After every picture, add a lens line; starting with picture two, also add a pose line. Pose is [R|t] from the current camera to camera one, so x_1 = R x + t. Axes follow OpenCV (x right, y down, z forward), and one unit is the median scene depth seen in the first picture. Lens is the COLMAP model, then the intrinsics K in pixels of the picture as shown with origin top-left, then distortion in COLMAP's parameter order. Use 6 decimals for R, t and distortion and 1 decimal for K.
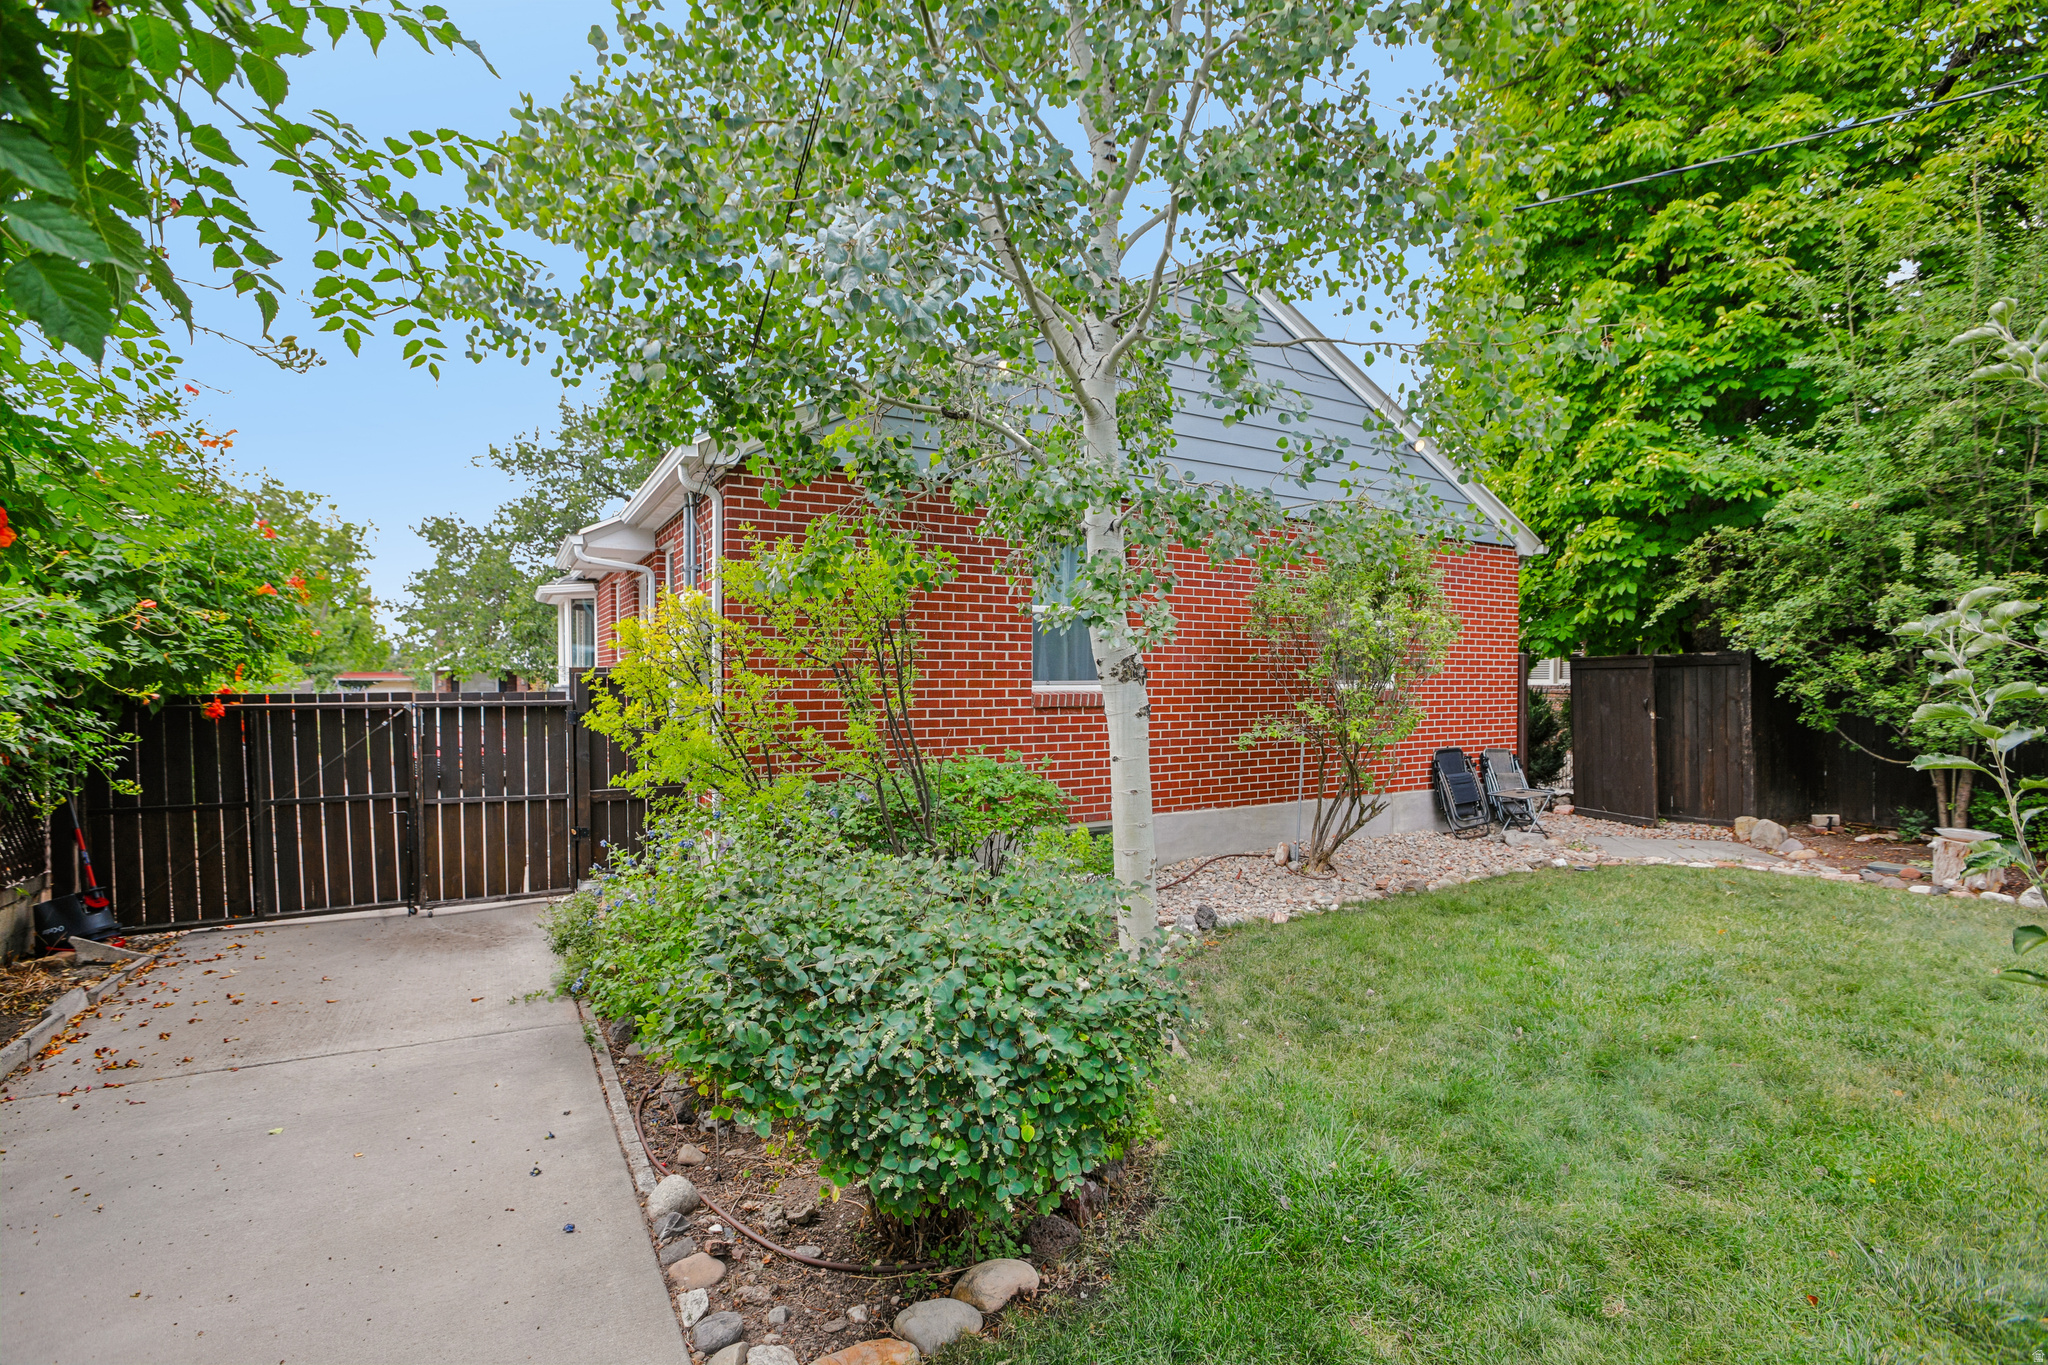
lens RADIAL K [[969.9, 0, 1020.9], [0, 969.9, 673.7], [0, 0, 1]] dist [-0.050527, 0.017885]
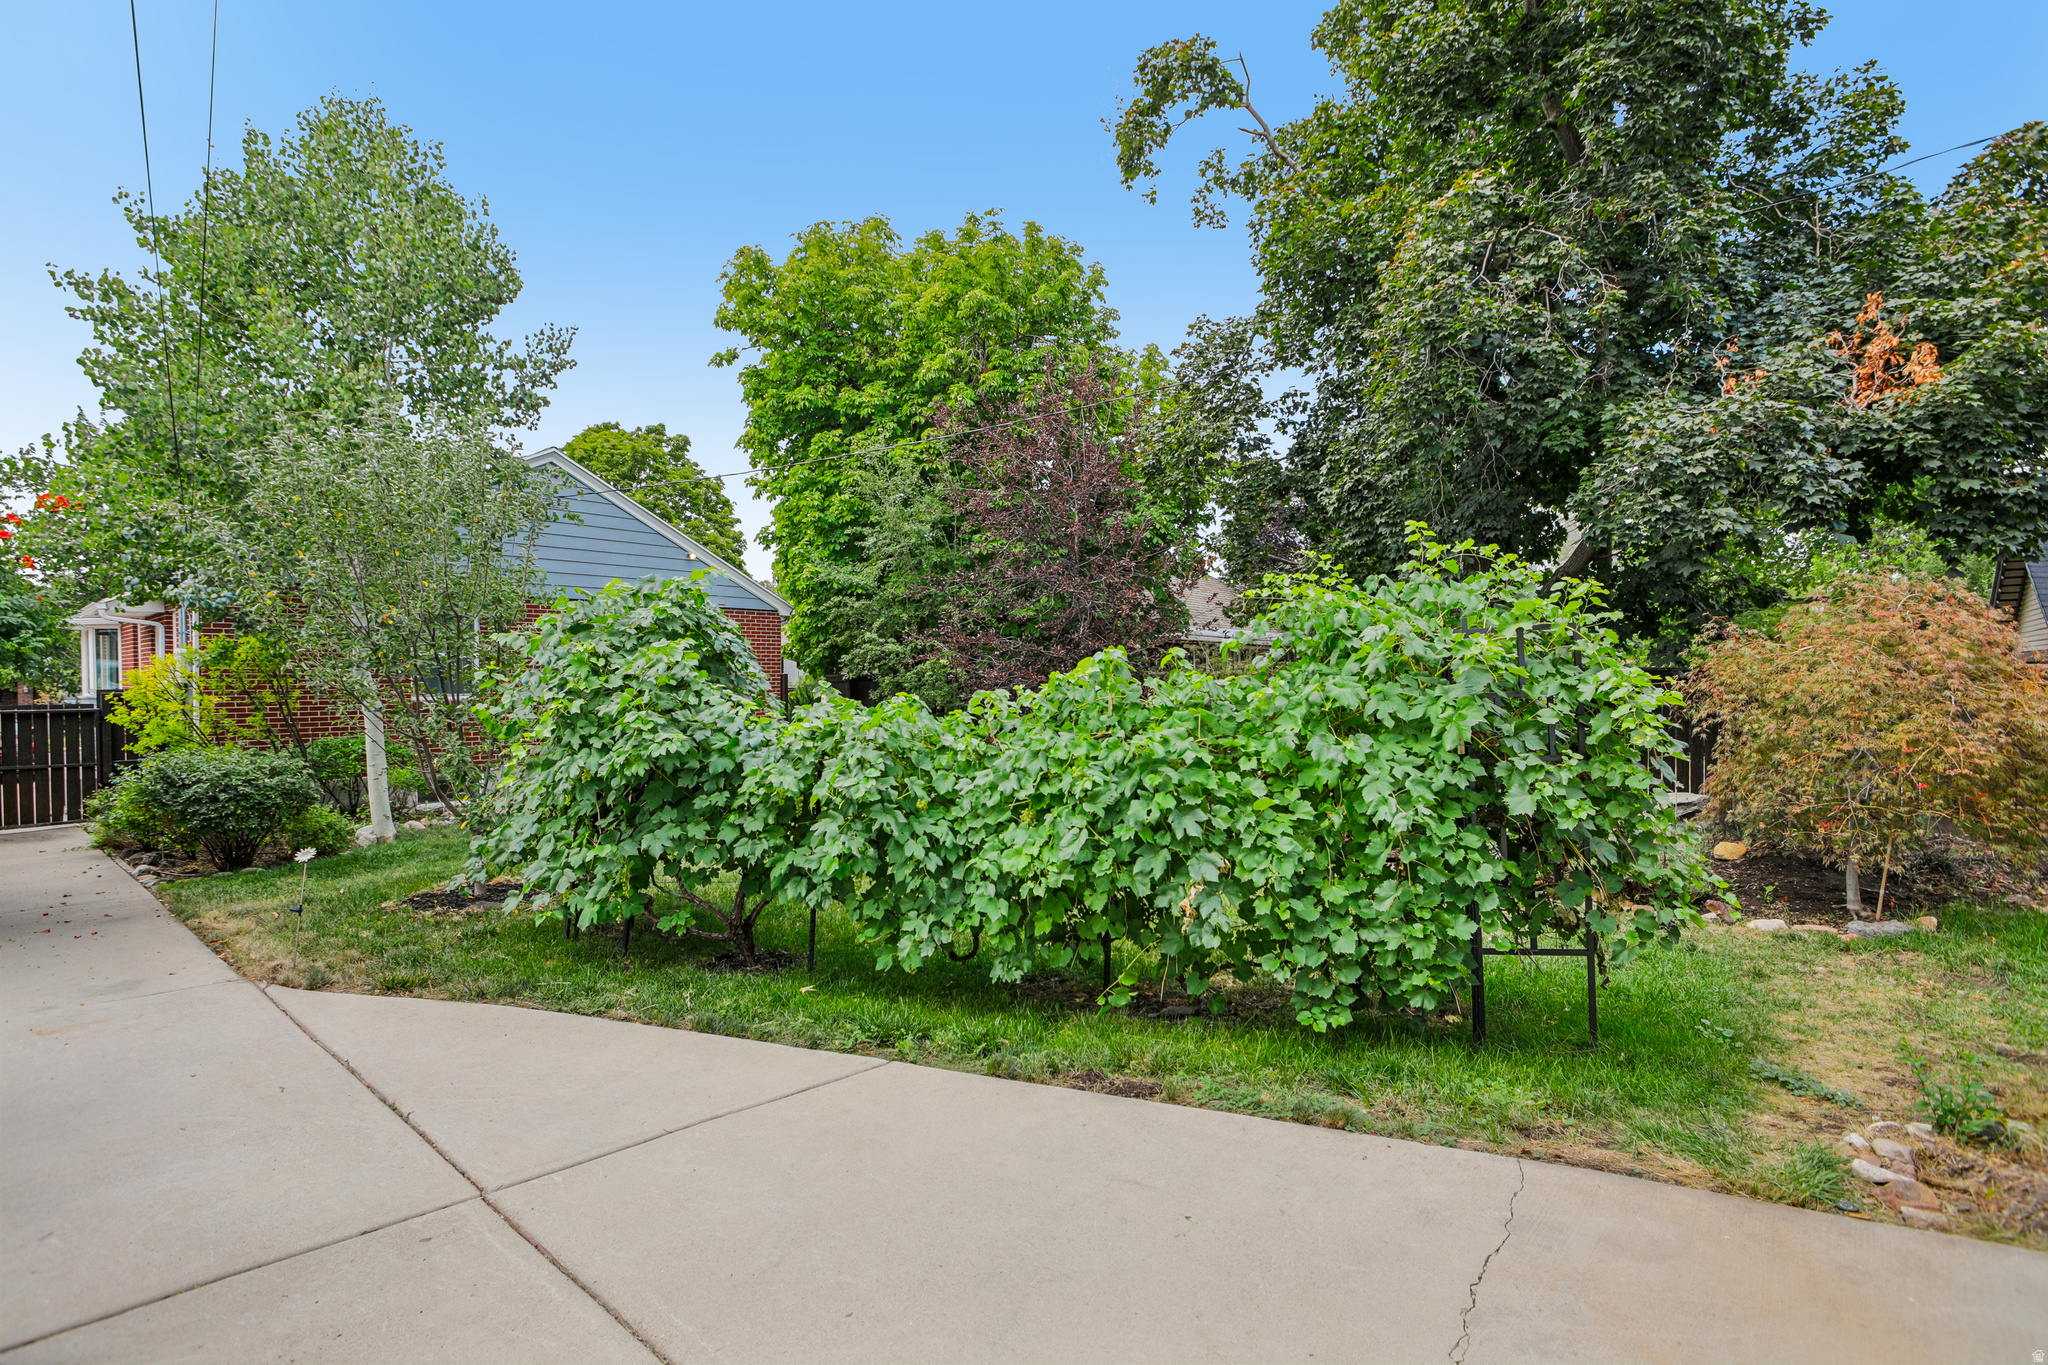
lens RADIAL K [[969.9, 0, 1020.9], [0, 969.9, 673.7], [0, 0, 1]] dist [-0.050527, 0.017885]
pose [[0.941979, -0.003365, 0.335654, 0.691801], [0.003978, 0.999991, -0.001139, -0.035564], [-0.335647, 0.002408, 0.941985, -1.502873]]
